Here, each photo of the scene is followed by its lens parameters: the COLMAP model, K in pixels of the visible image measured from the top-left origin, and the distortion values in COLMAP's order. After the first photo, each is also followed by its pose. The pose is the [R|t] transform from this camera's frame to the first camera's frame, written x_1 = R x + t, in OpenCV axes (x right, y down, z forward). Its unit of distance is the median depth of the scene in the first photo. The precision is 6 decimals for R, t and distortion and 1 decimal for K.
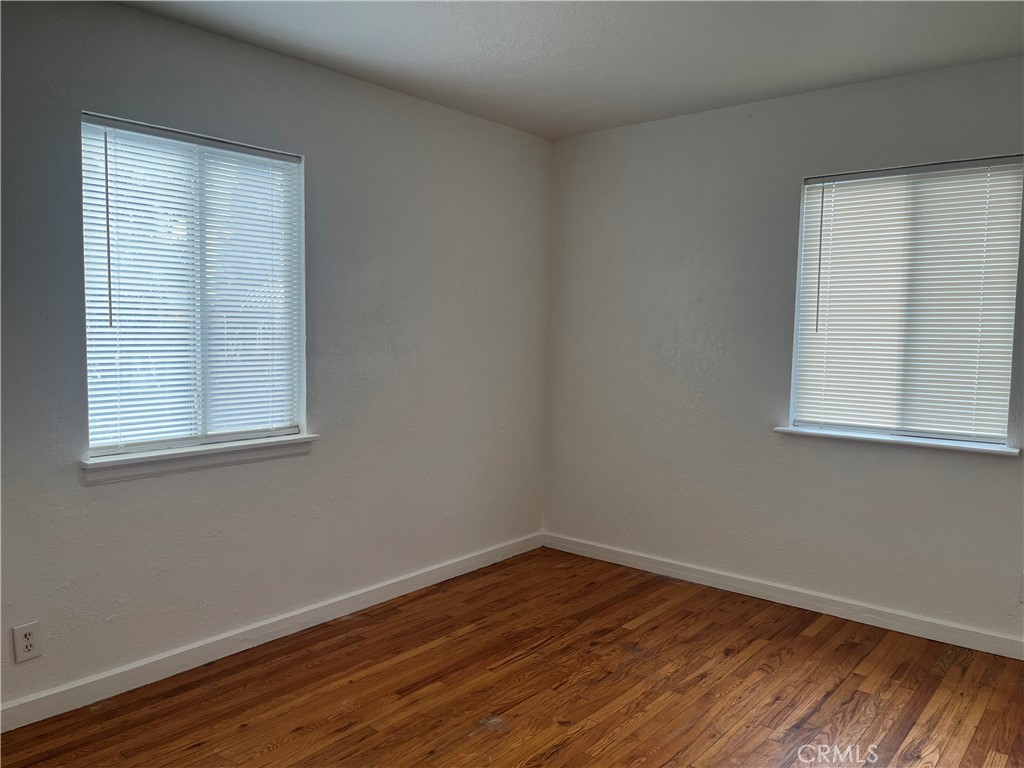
lens RADIAL K [[768.9, 0, 508.4], [0, 768.9, 382.5], [0, 0, 1]] dist [0.040215, -0.050403]
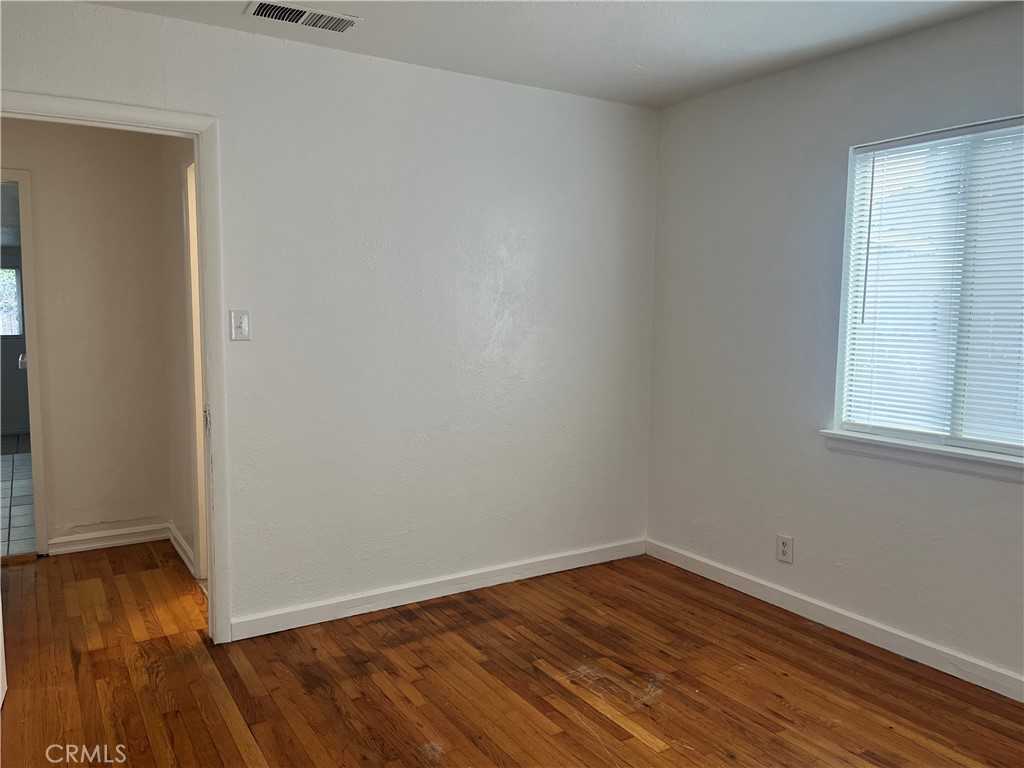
lens RADIAL K [[768.9, 0, 507.6], [0, 768.9, 387.4], [0, 0, 1]] dist [0.040215, -0.050403]
pose [[-0.307624, 0.085593, -0.947651, 0.738532], [-0.074904, 0.990677, 0.113794, -0.066199], [0.948555, 0.105988, -0.298344, 0.812879]]
